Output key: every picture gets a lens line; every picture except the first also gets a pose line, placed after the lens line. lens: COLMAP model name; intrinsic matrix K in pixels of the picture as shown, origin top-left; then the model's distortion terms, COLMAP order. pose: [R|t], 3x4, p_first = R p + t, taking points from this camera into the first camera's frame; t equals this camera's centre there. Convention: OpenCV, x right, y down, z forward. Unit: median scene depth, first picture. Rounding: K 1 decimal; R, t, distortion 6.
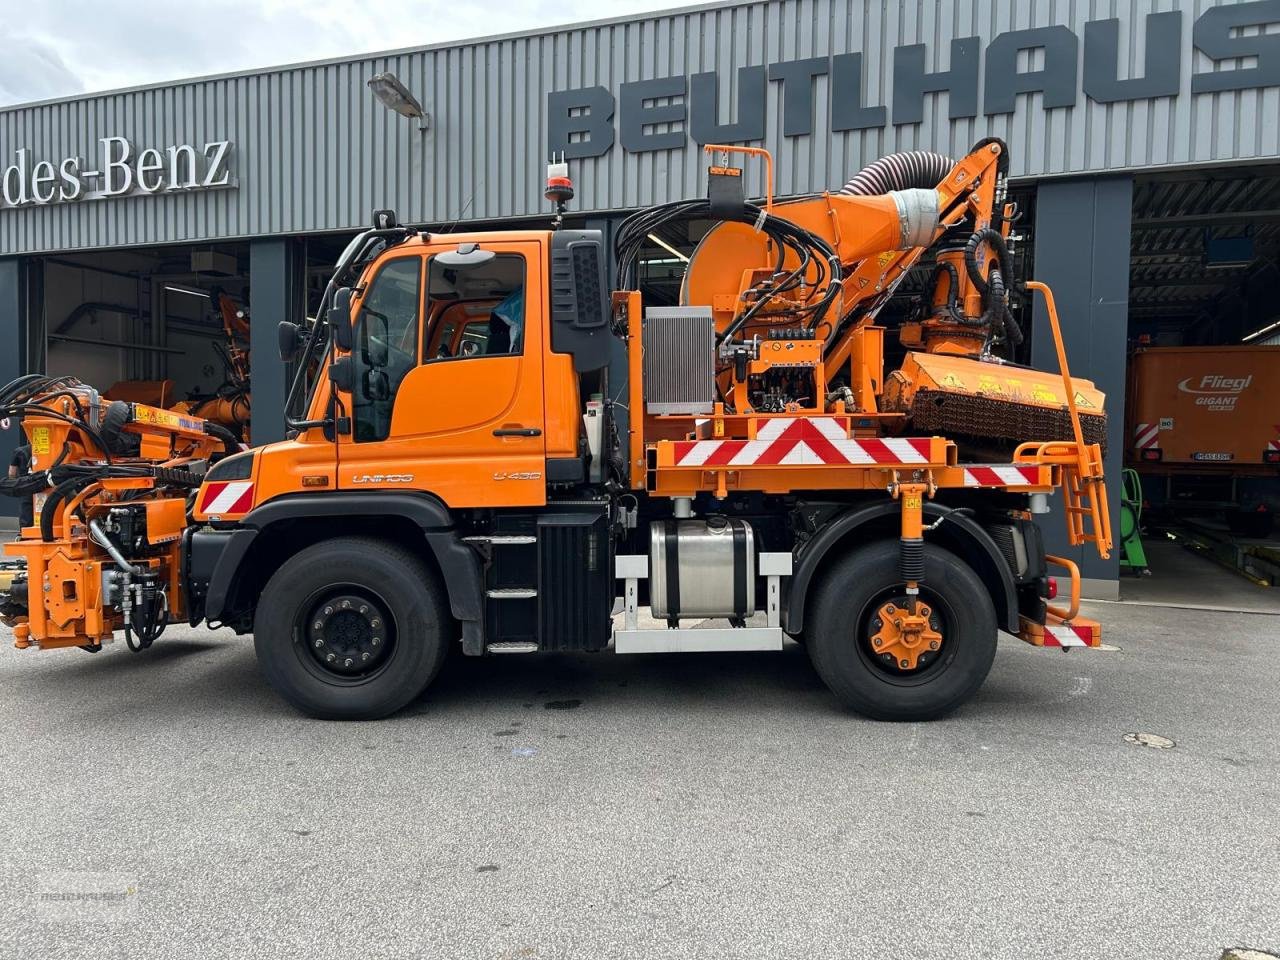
lens RADIAL K [[954.8, 0, 645.5], [0, 954.8, 486.2], [0, 0, 1]] dist [0.059518, -0.068193]
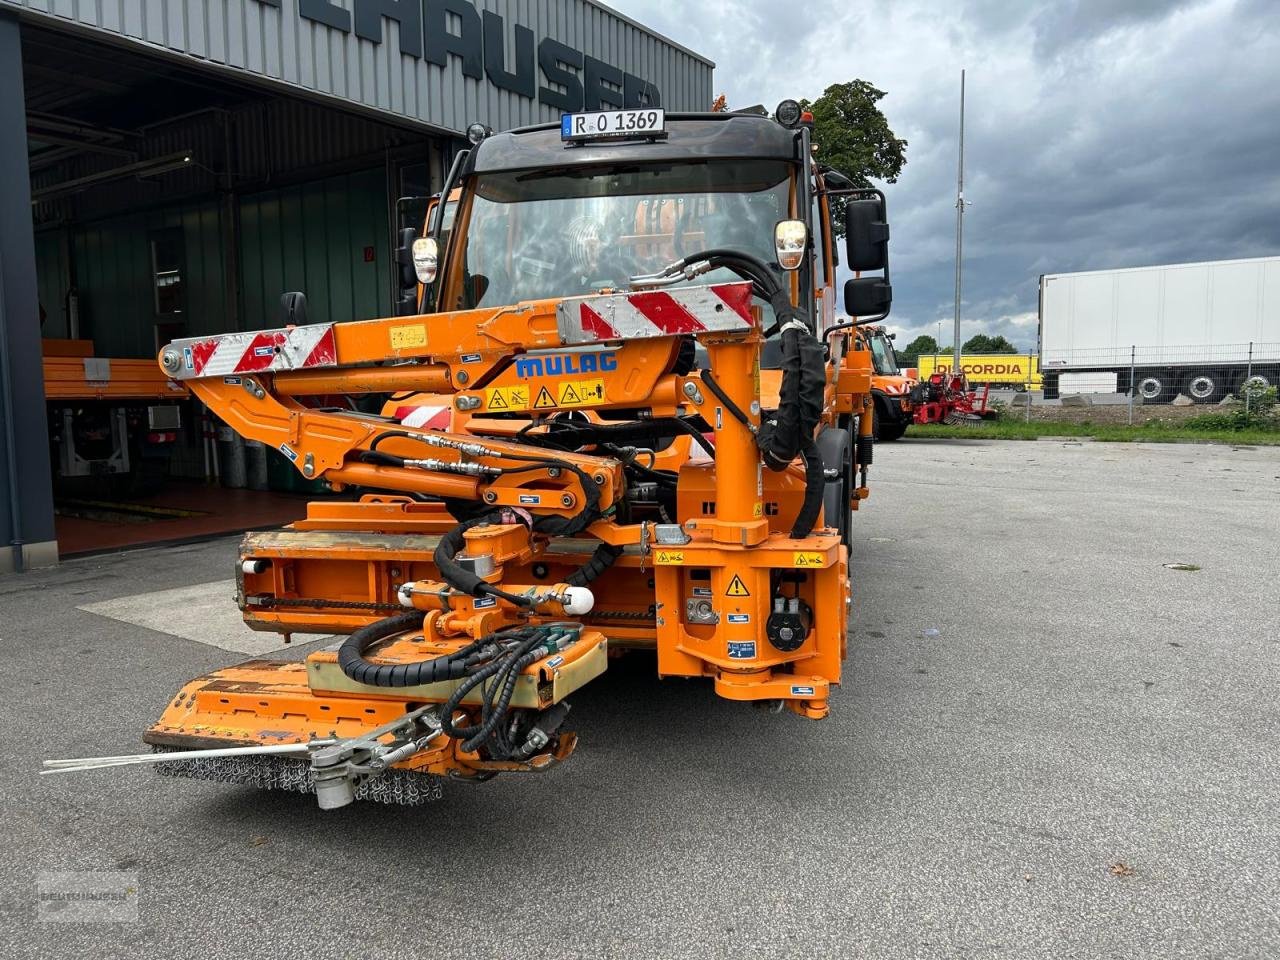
lens RADIAL K [[954.8, 0, 645.5], [0, 954.8, 486.2], [0, 0, 1]] dist [0.059518, -0.068193]
pose [[0.251278, -0.119937, 0.960455, -1.162425], [0.050518, 0.992566, 0.110730, -0.044238], [-0.966596, 0.020696, 0.255469, 0.891051]]
